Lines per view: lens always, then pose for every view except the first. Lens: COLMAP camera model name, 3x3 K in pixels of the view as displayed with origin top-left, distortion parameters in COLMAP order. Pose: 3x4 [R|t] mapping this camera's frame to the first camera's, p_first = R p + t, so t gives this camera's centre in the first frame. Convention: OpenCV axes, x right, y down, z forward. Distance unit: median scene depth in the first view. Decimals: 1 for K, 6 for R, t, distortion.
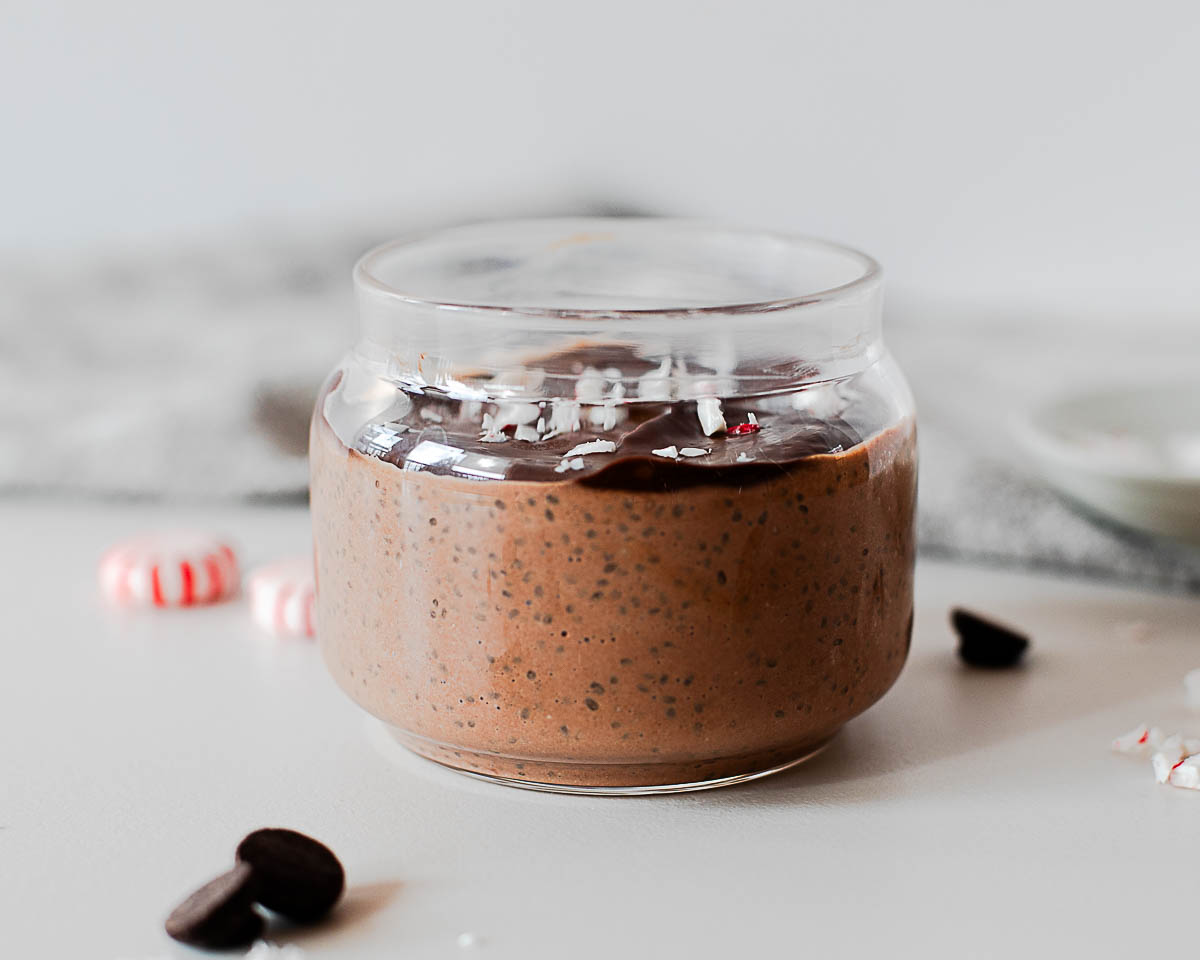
lens RADIAL K [[1706.5, 0, 601.4], [0, 1706.5, 479.8], [0, 0, 1]] dist [0.043019, 0.000000]
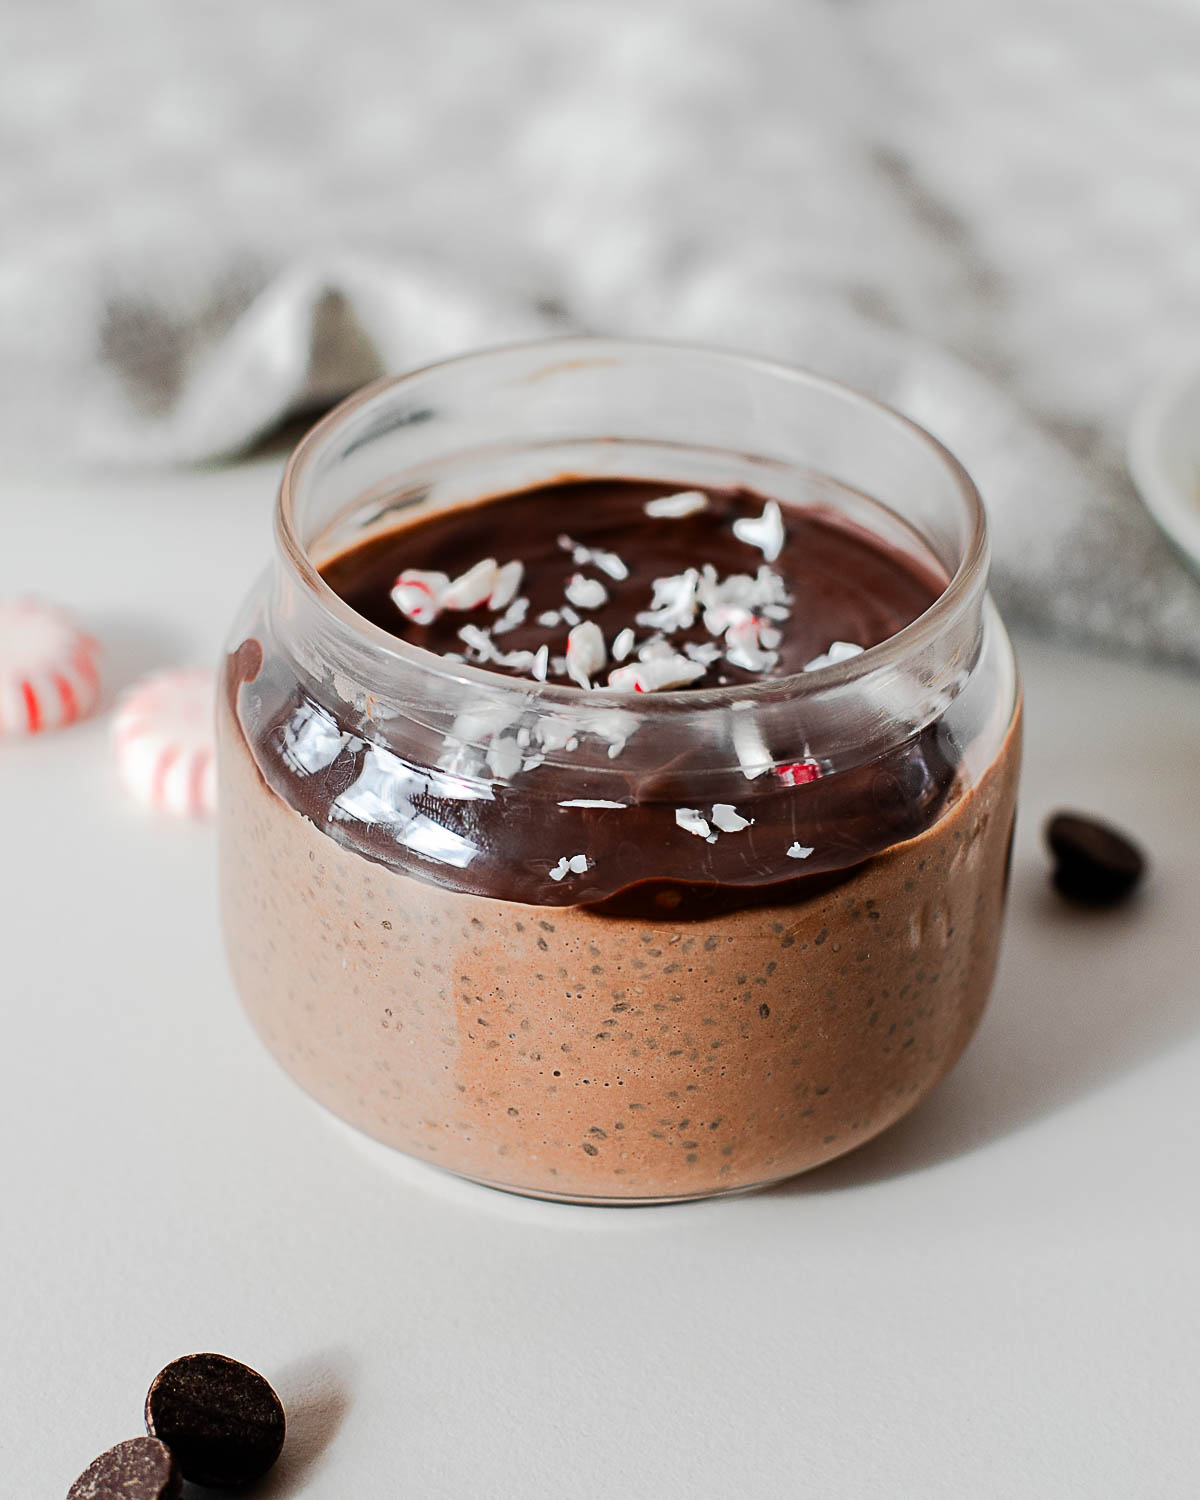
lens RADIAL K [[2292.1, 0, 598.5], [0, 2292.1, 751.2], [0, 0, 1]] dist [0.020630, 0.000000]
pose [[0.999646, 0.019789, 0.017783, -0.023472], [-0.022684, 0.983224, 0.180985, -0.230582], [-0.013903, -0.181324, 0.983325, 0.008674]]
